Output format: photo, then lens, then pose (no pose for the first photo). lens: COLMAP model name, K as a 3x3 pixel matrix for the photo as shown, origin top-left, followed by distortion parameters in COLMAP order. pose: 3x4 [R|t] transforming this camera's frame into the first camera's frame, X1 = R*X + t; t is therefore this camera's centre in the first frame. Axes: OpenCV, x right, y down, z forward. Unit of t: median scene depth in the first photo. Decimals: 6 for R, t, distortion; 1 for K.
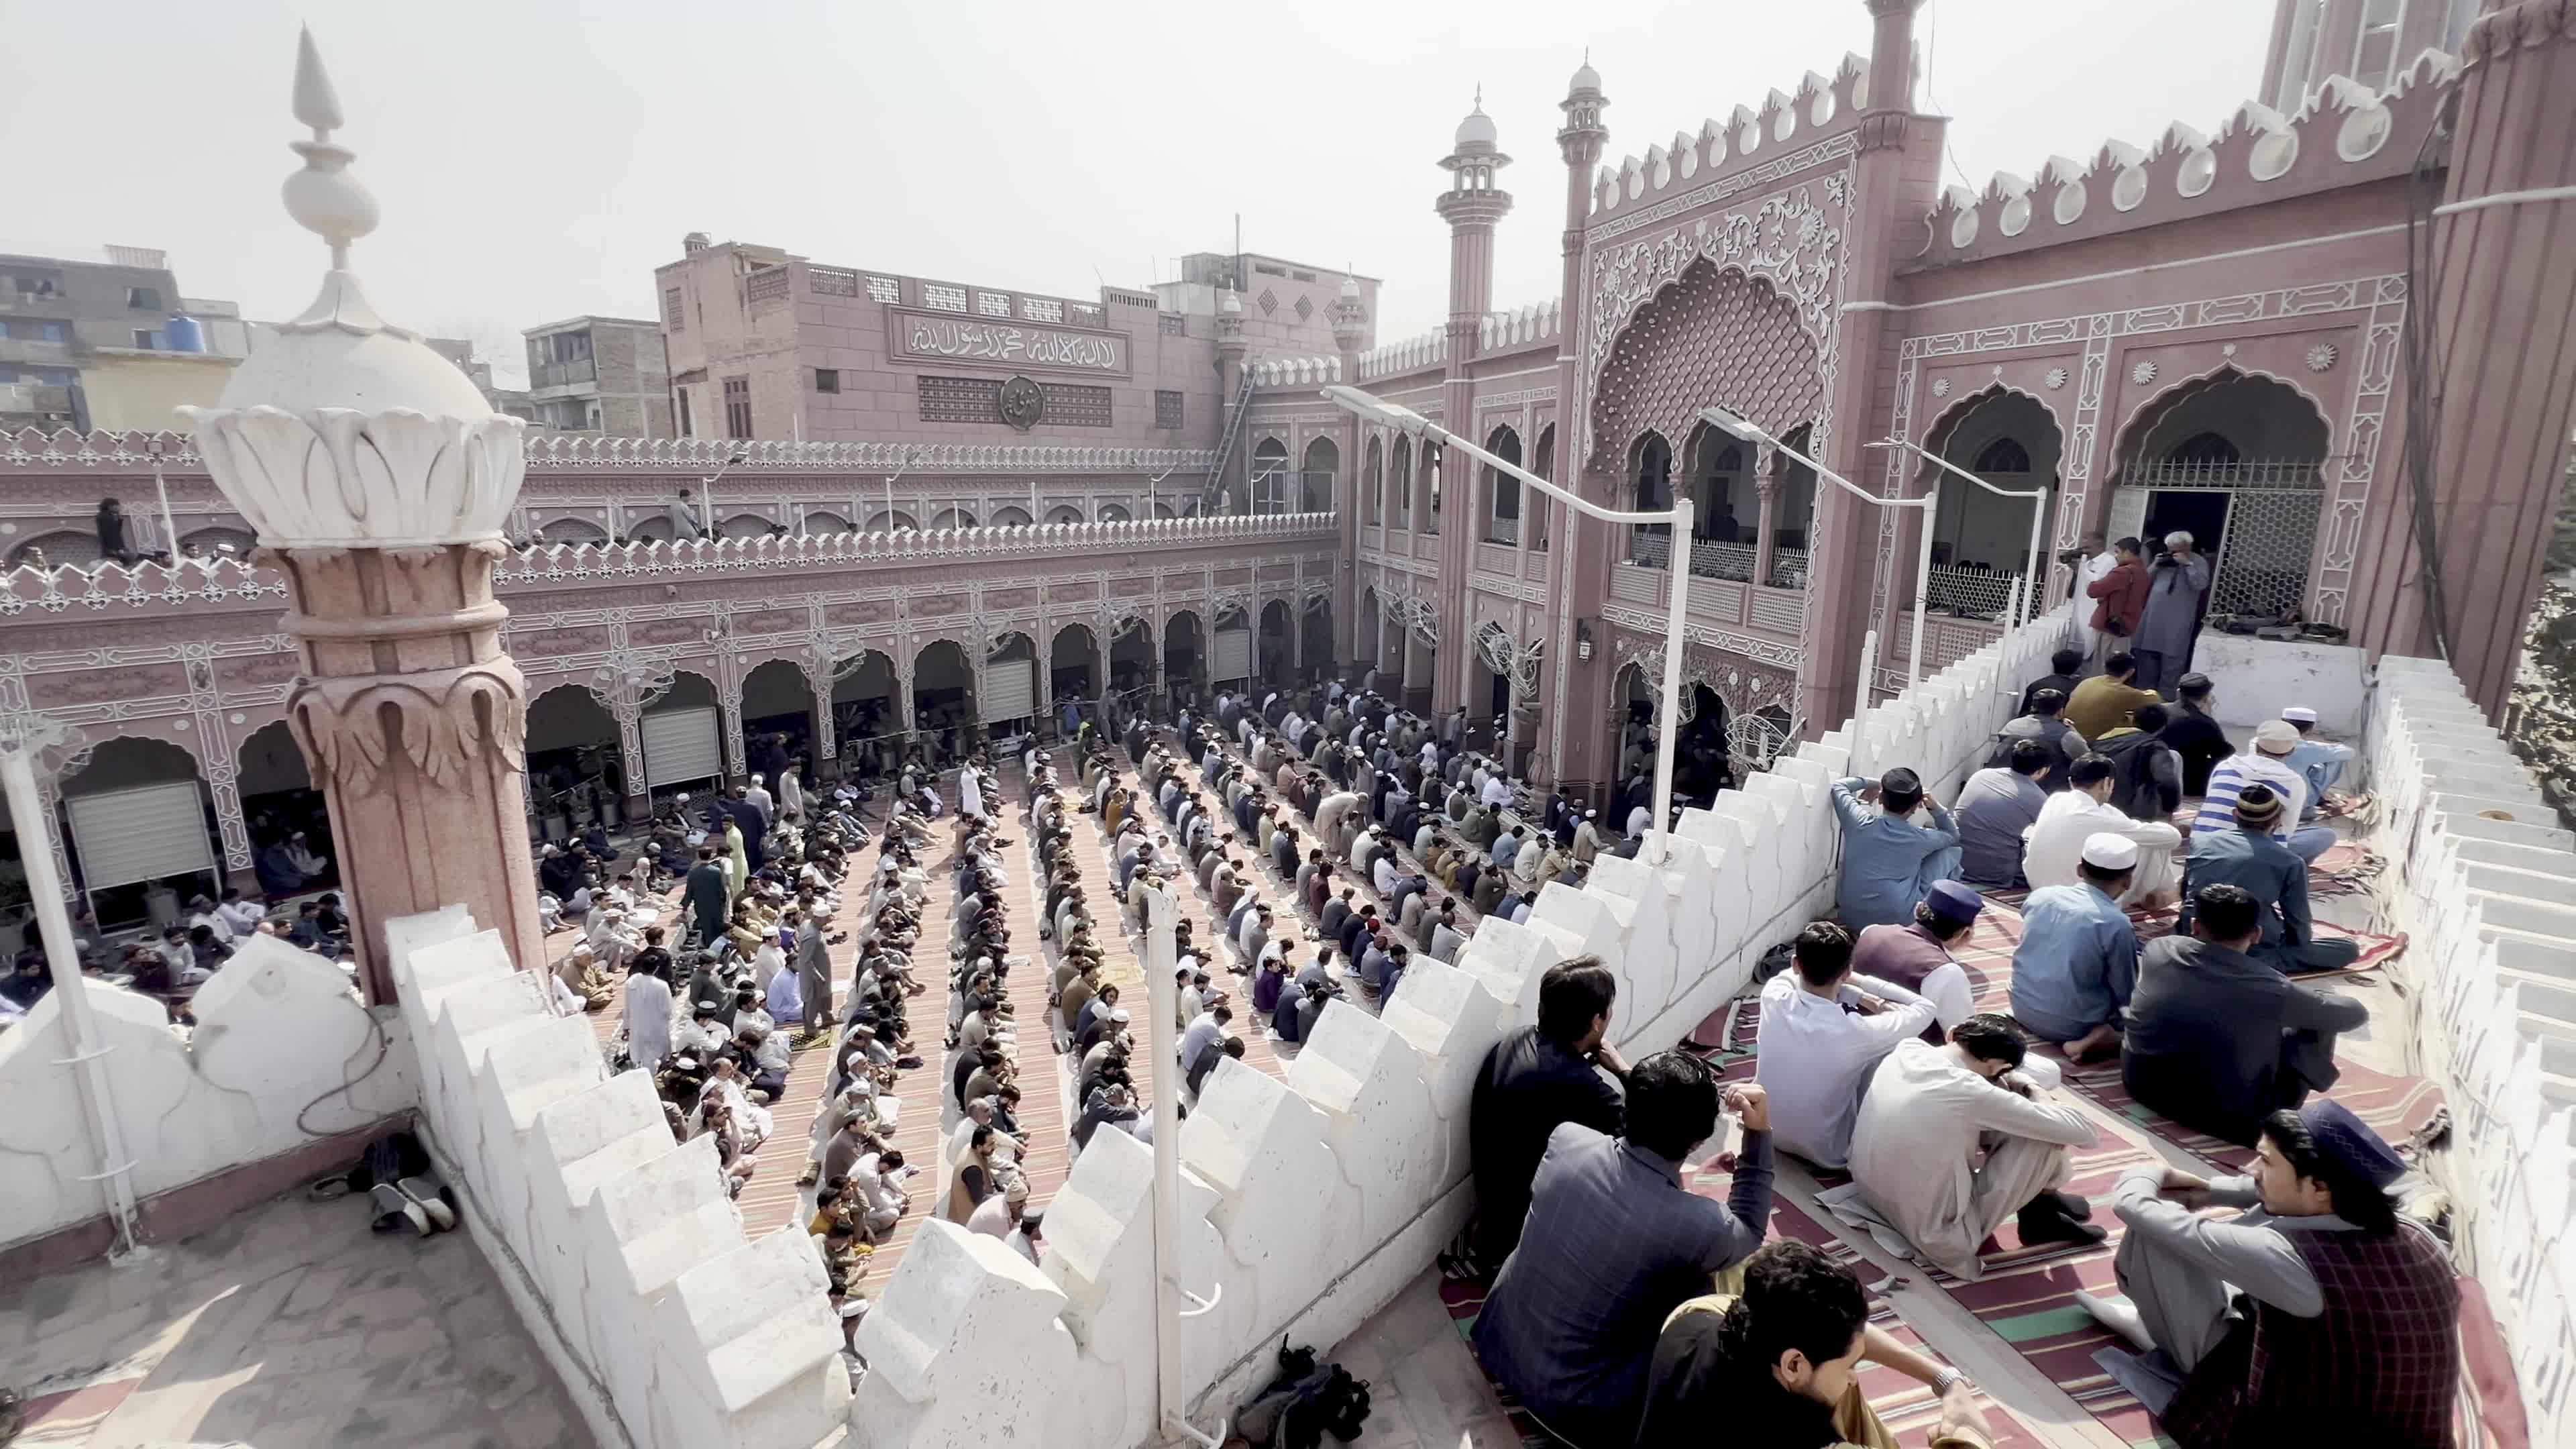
lens RADIAL K [[1133.8, 0, 1288.0], [0, 1133.8, 724.5], [0, 0, 1]] dist [-0.001647, 0.000794]
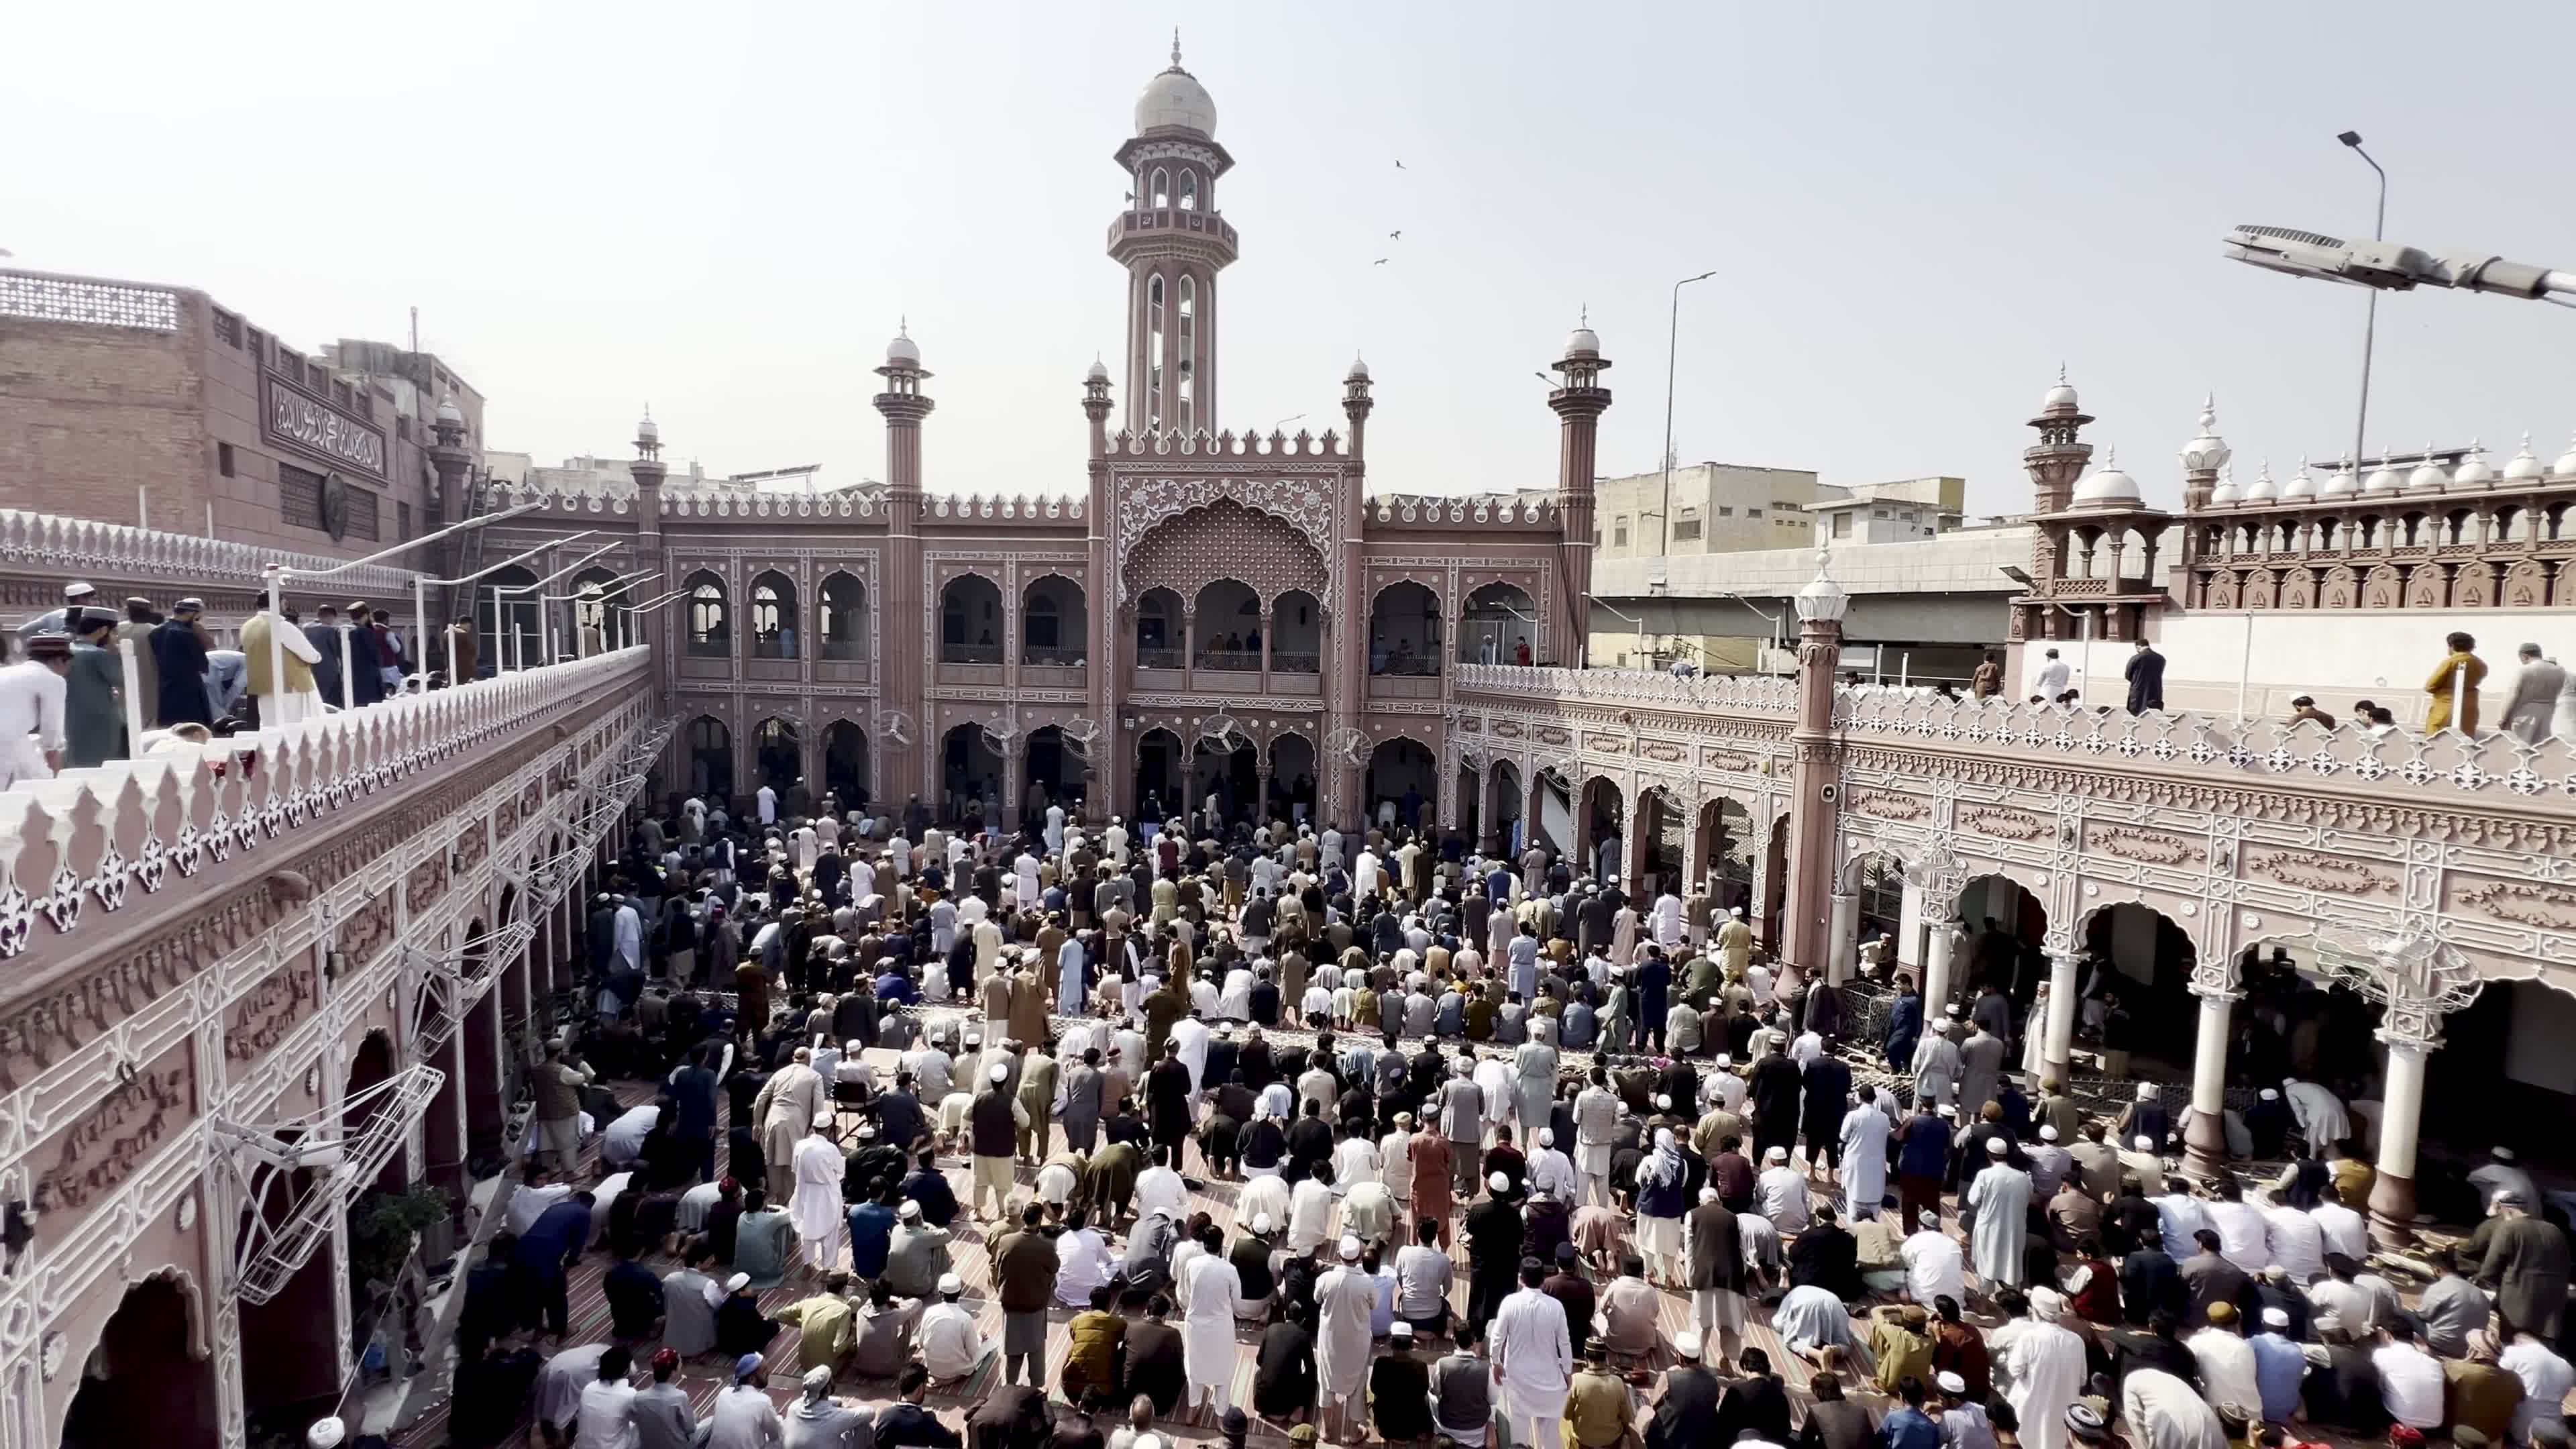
lens RADIAL K [[1133.8, 0, 1288.0], [0, 1133.8, 724.5], [0, 0, 1]] dist [-0.001647, 0.000794]
pose [[0.398569, -0.068962, 0.914542, -1.544833], [0.185088, 0.982700, -0.006562, -0.021566], [-0.898268, 0.171886, 0.404438, 0.264173]]
